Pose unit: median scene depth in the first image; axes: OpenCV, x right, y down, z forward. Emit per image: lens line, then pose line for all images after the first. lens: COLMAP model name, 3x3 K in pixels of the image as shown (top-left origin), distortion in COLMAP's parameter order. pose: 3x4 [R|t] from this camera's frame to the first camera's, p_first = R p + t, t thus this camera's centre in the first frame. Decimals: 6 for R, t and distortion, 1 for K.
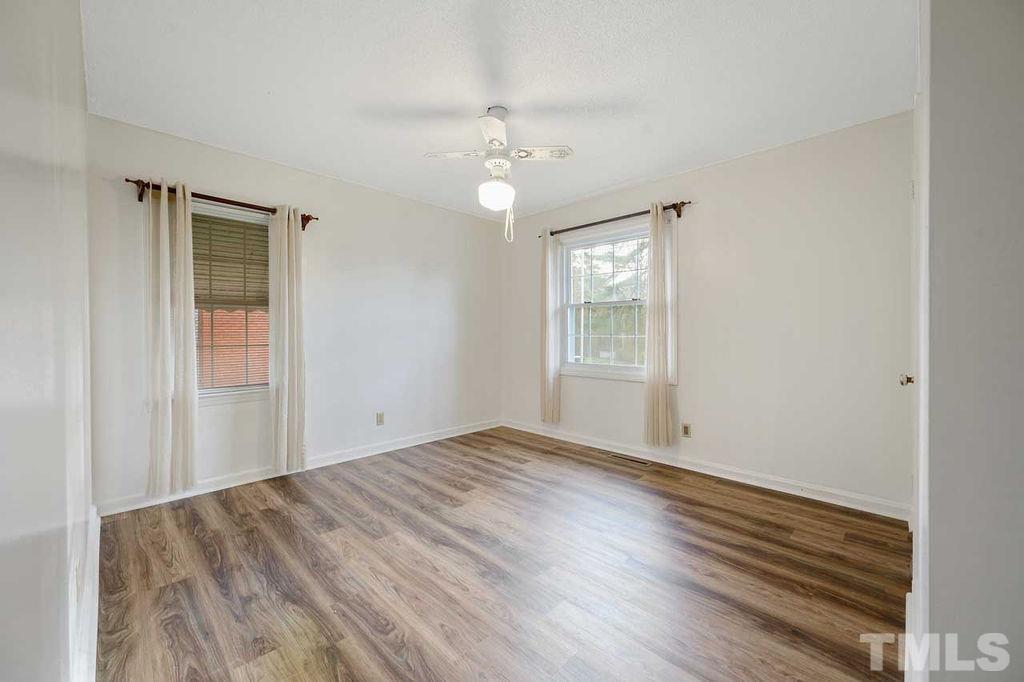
lens RADIAL K [[408.2, 0, 512.2], [0, 408.2, 335.2], [0, 0, 1]] dist [0.000937, -0.000140]
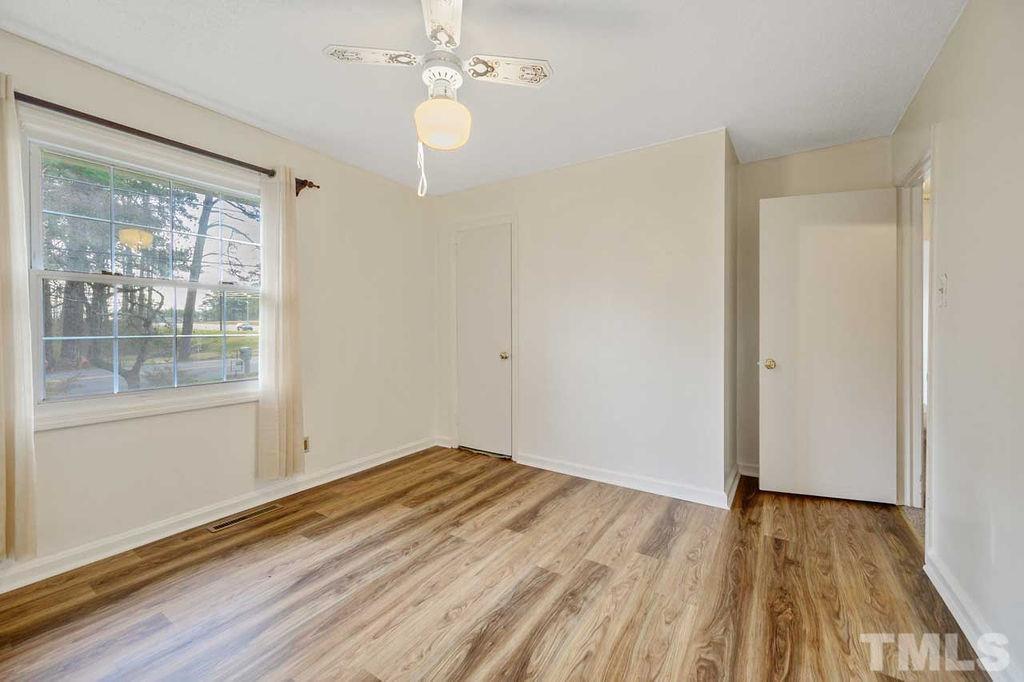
lens RADIAL K [[408.2, 0, 512.2], [0, 408.2, 333.3], [0, 0, 1]] dist [0.000937, -0.000140]
pose [[-0.199486, -0.010118, 0.979849, -0.707438], [0.010663, 0.999865, 0.012496, -0.013598], [-0.979843, 0.012940, -0.199351, 1.031255]]
